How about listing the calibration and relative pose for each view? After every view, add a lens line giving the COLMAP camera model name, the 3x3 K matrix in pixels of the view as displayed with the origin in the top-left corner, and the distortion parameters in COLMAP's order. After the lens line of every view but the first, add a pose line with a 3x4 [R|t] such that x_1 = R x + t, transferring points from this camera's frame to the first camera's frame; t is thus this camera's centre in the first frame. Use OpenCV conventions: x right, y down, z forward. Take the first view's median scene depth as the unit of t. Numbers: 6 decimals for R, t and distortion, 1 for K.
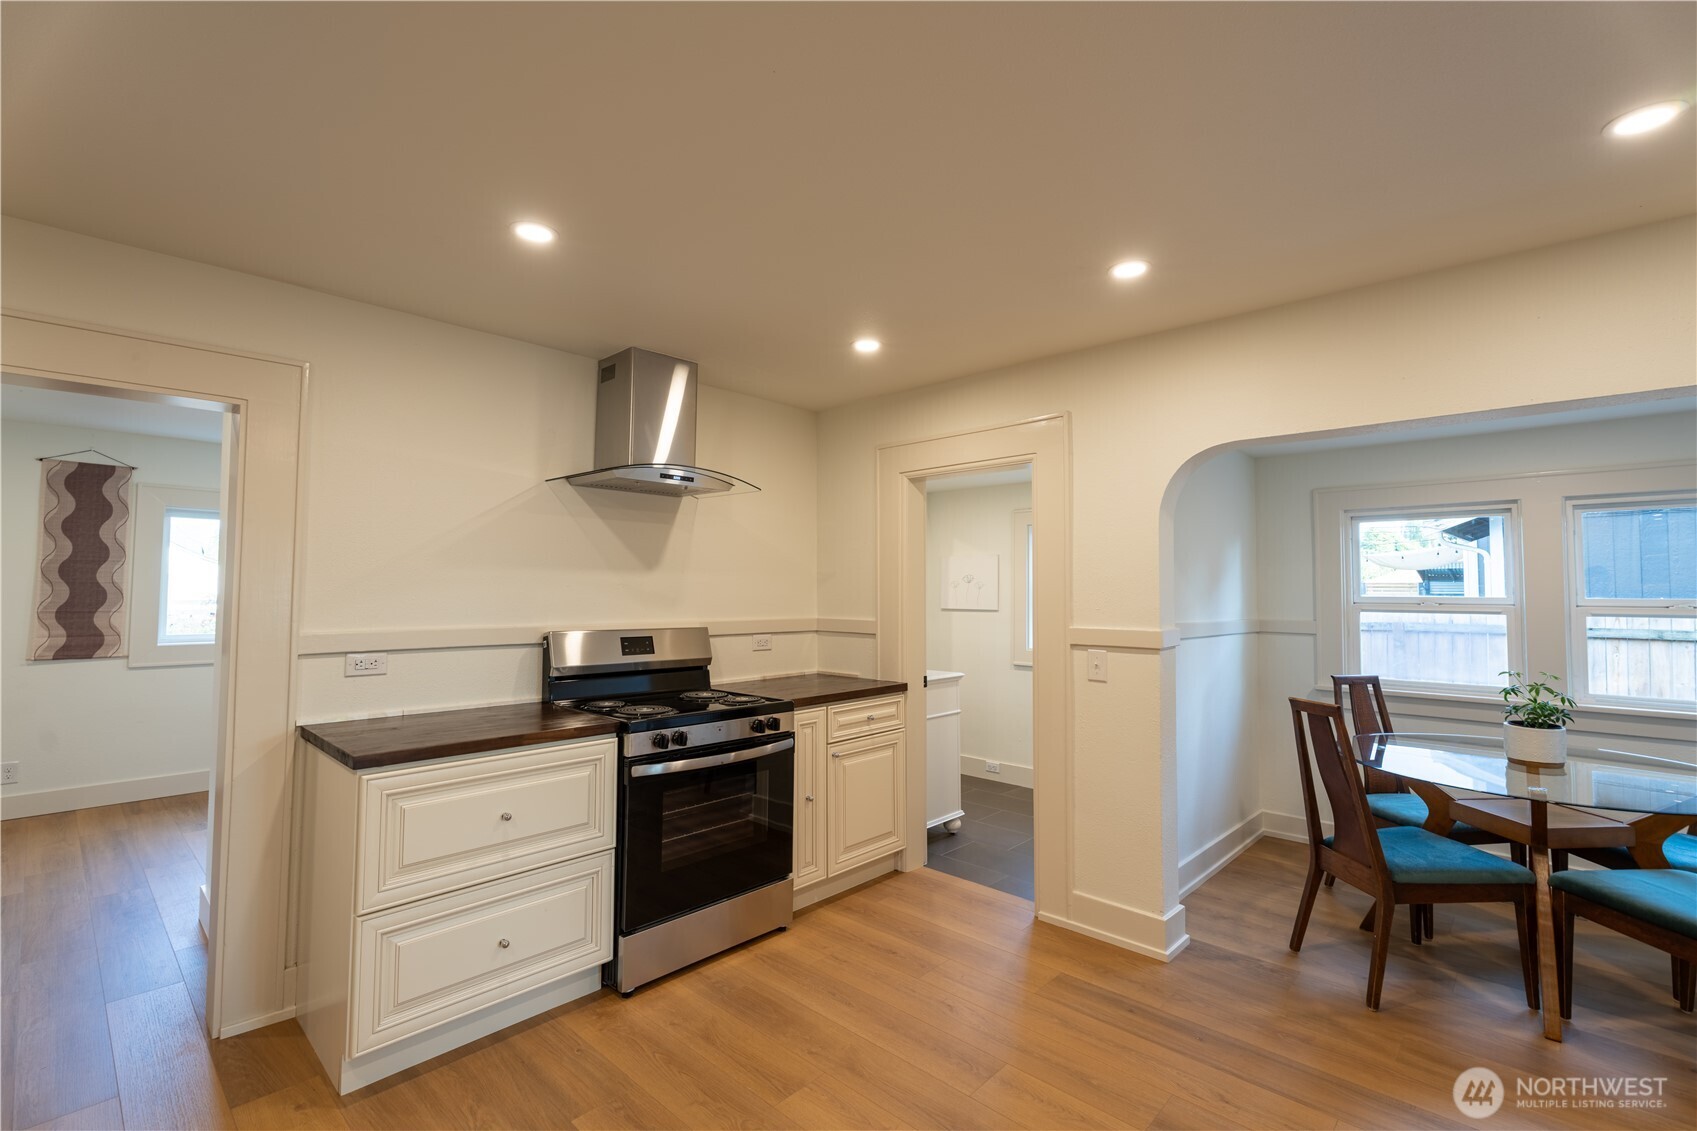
lens RADIAL K [[748.5, 0, 847.9], [0, 748.5, 561.1], [0, 0, 1]] dist [-0.000022, 0.000419]
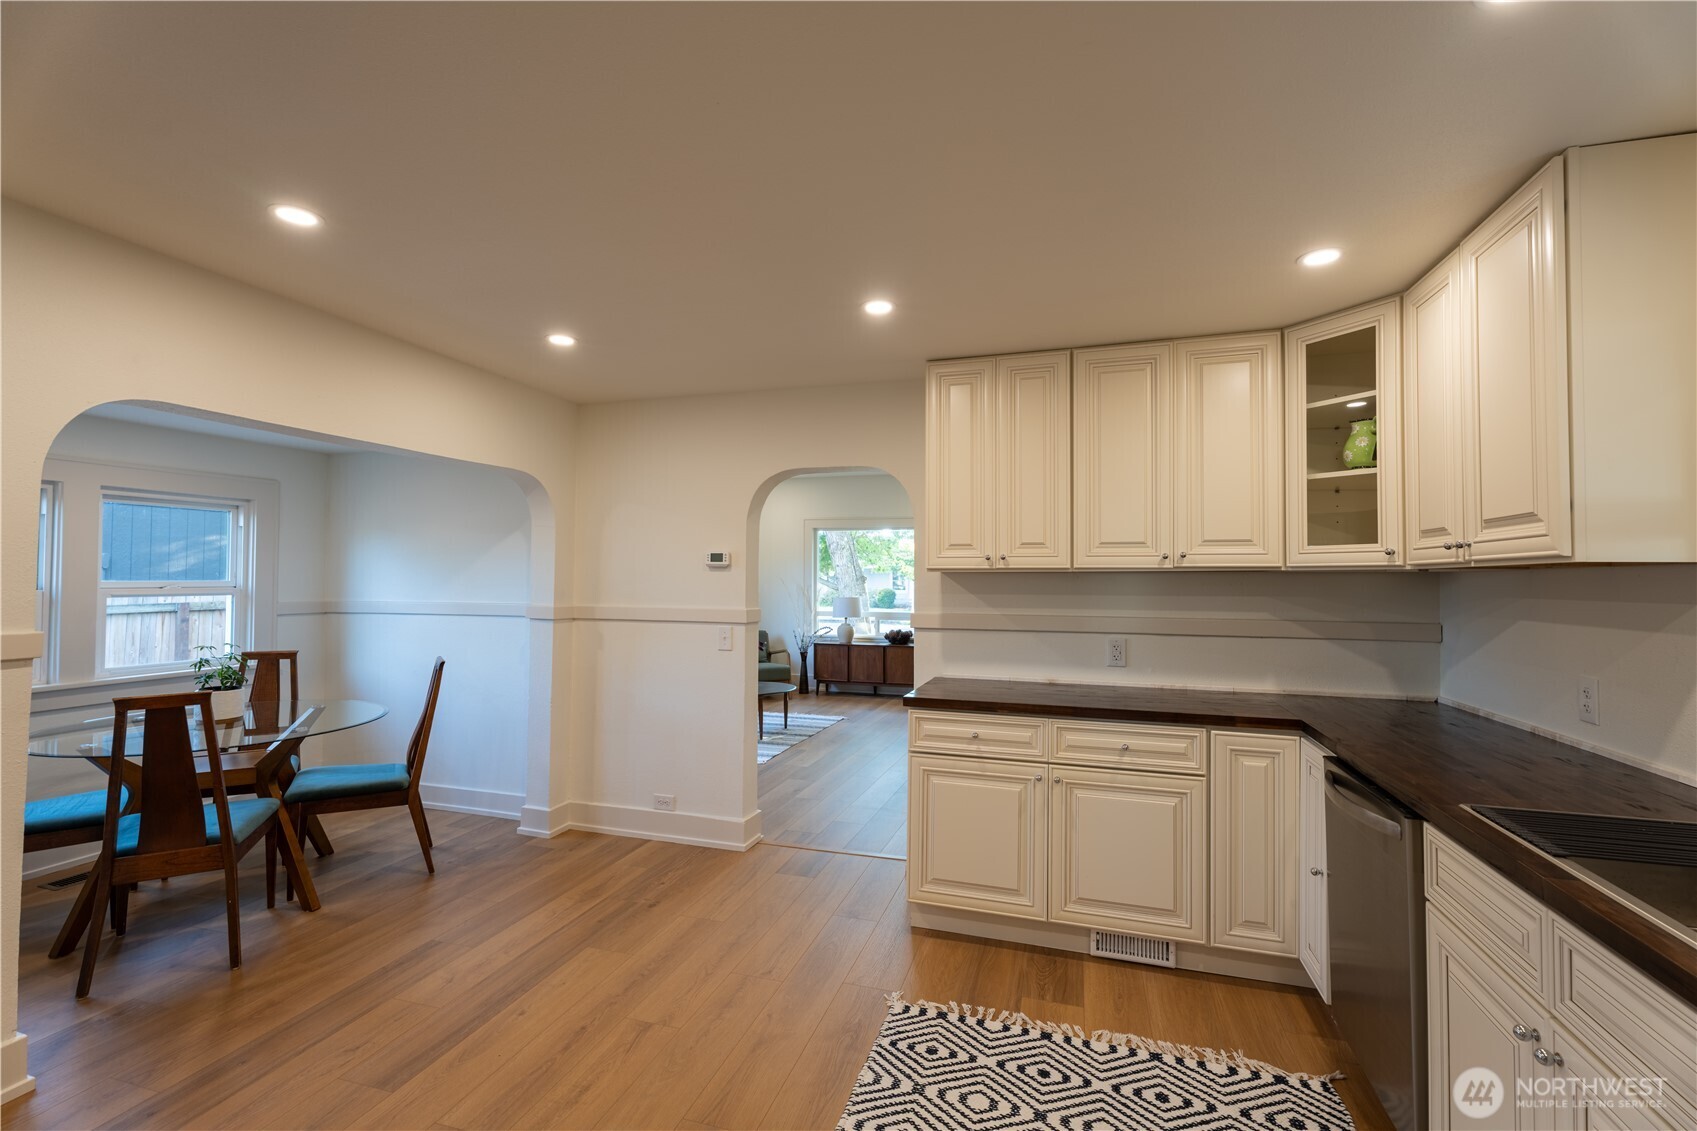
lens RADIAL K [[748.5, 0, 847.9], [0, 748.5, 561.1], [0, 0, 1]] dist [-0.000022, 0.000419]
pose [[-0.437895, 0.014217, 0.898914, -0.515545], [-0.043420, 0.998374, -0.036942, 0.016769], [-0.897977, -0.055207, -0.436566, 0.567781]]
